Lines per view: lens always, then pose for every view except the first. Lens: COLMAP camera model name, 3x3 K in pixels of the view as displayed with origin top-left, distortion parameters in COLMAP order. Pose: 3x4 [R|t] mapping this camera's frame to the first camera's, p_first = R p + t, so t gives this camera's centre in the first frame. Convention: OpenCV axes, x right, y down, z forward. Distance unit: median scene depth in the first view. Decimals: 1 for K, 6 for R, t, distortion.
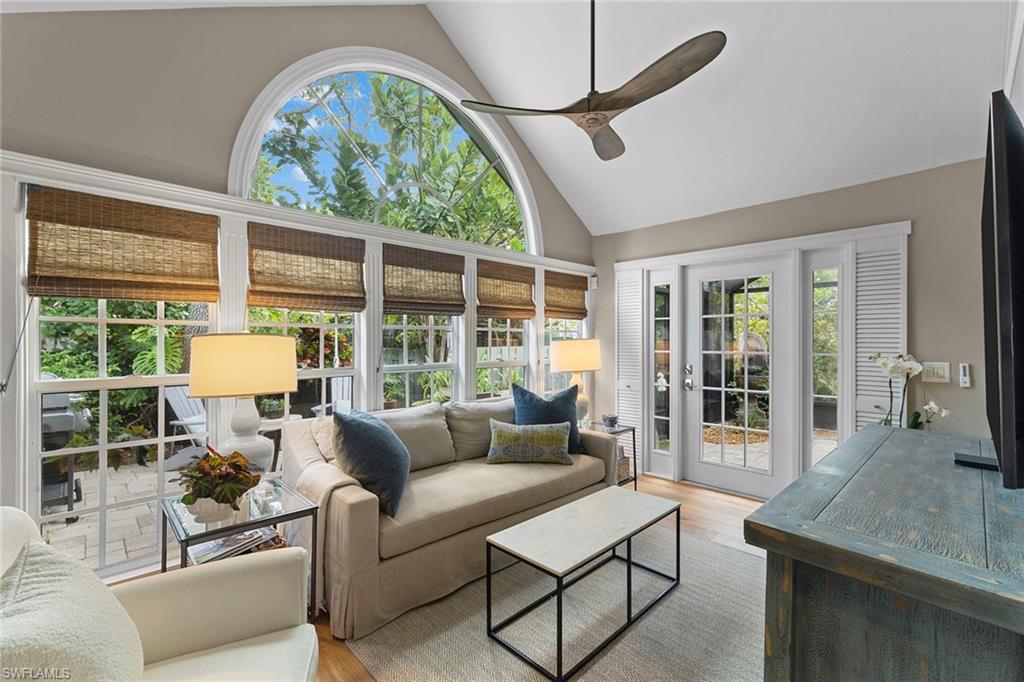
lens RADIAL K [[442.5, 0, 506.3], [0, 442.5, 340.1], [0, 0, 1]] dist [-0.000825, 0.001003]
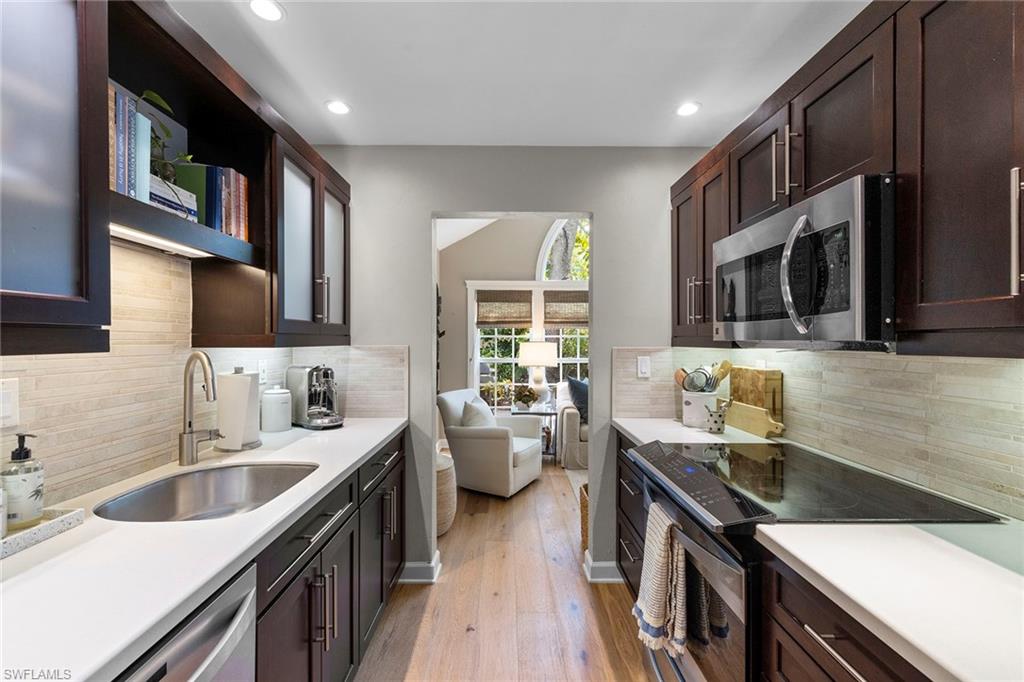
lens RADIAL K [[442.5, 0, 512.7], [0, 442.5, 341.1], [0, 0, 1]] dist [-0.000825, 0.001003]
pose [[0.736176, 0.000915, -0.676790, 0.880062], [0.000580, 0.999998, 0.001982, -0.018884], [0.676790, -0.001851, 0.736174, -0.813565]]
